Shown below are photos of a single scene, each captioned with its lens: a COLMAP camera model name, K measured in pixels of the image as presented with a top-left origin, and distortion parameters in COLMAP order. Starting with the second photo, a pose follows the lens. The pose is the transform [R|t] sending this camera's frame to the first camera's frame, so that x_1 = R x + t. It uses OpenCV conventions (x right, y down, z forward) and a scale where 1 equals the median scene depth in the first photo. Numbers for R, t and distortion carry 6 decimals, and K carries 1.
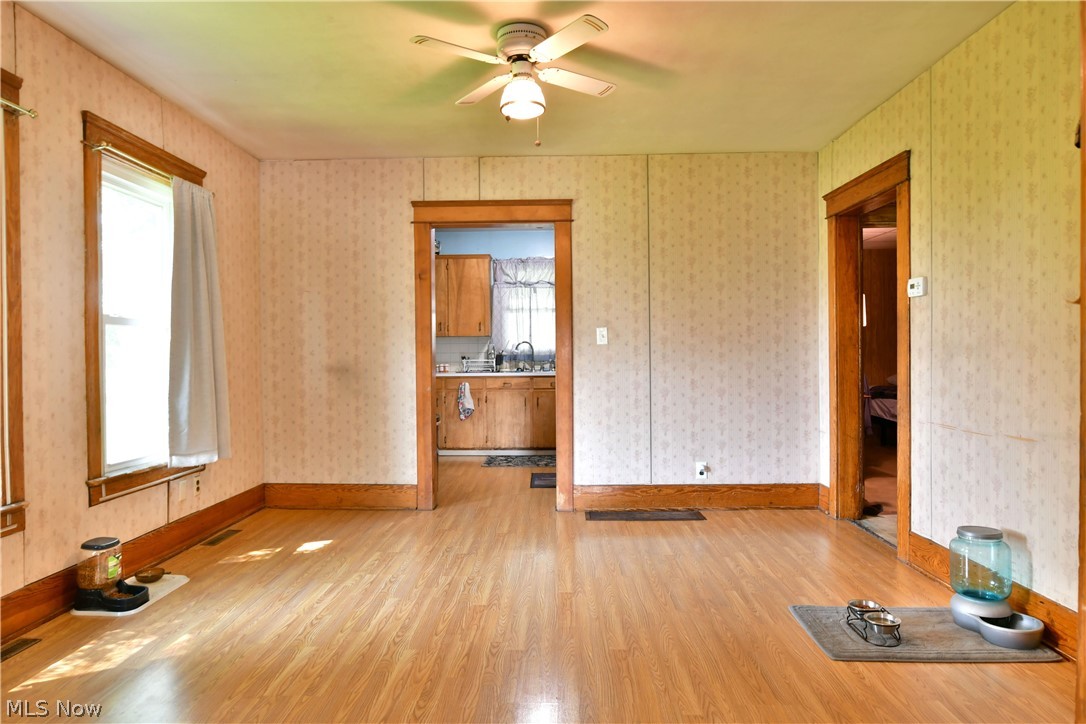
lens RADIAL K [[669.6, 0, 541.7], [0, 669.6, 365.4], [0, 0, 1]] dist [-0.009163, -0.000083]
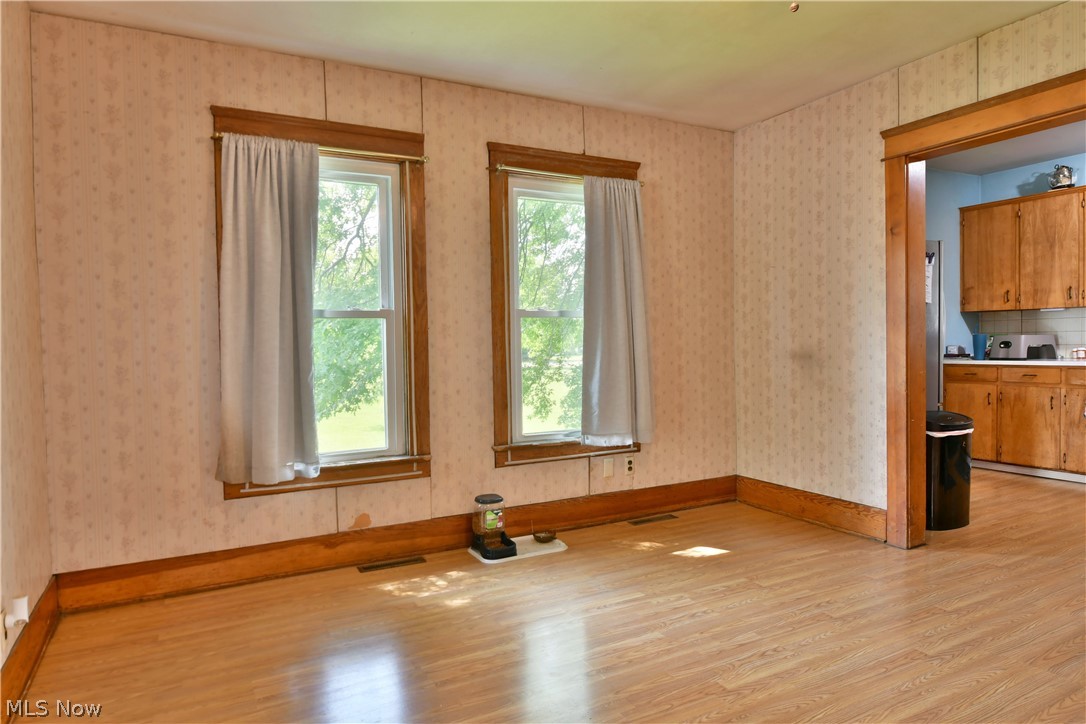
lens RADIAL K [[669.6, 0, 541.7], [0, 669.6, 365.4], [0, 0, 1]] dist [-0.009163, -0.000083]
pose [[0.497107, 0.024625, -0.867340, 0.270331], [0.001414, 0.999573, 0.029189, -0.007088], [0.867688, -0.015736, 0.496860, 0.297197]]
